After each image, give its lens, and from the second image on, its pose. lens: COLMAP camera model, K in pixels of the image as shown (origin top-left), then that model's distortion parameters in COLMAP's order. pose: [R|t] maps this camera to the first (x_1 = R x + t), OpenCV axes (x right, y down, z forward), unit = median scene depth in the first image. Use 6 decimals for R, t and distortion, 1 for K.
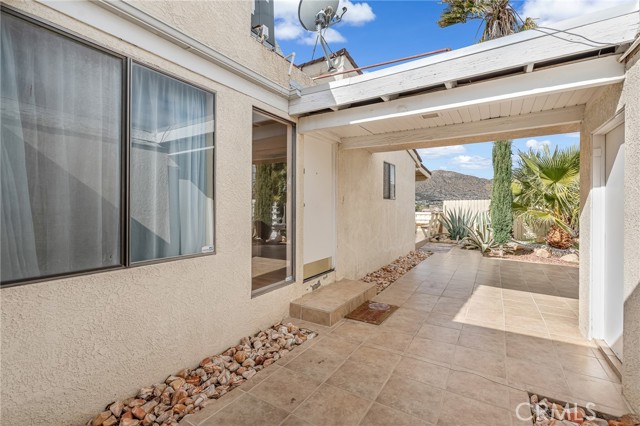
lens RADIAL K [[288.6, 0, 318.3], [0, 288.6, 210.3], [0, 0, 1]] dist [0.000017, -0.000174]
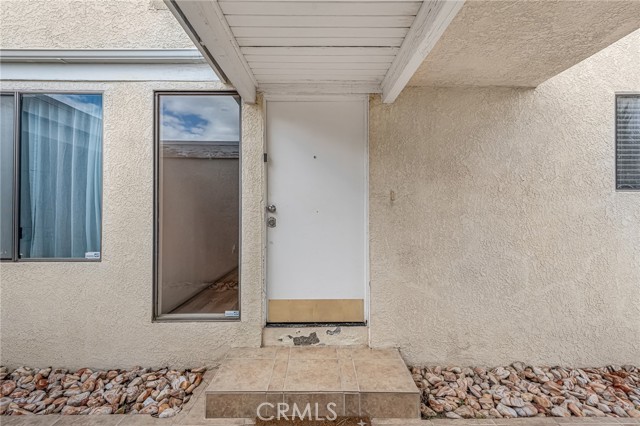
lens RADIAL K [[275.0, 0, 320.0], [0, 275.0, 213.0], [0, 0, 1]] dist [0.015357, 0.000113]
pose [[0.532257, -0.010106, -0.846522, 0.704616], [-0.007244, 0.999838, -0.016491, 0.001461], [0.846552, 0.014910, 0.532098, 0.981860]]
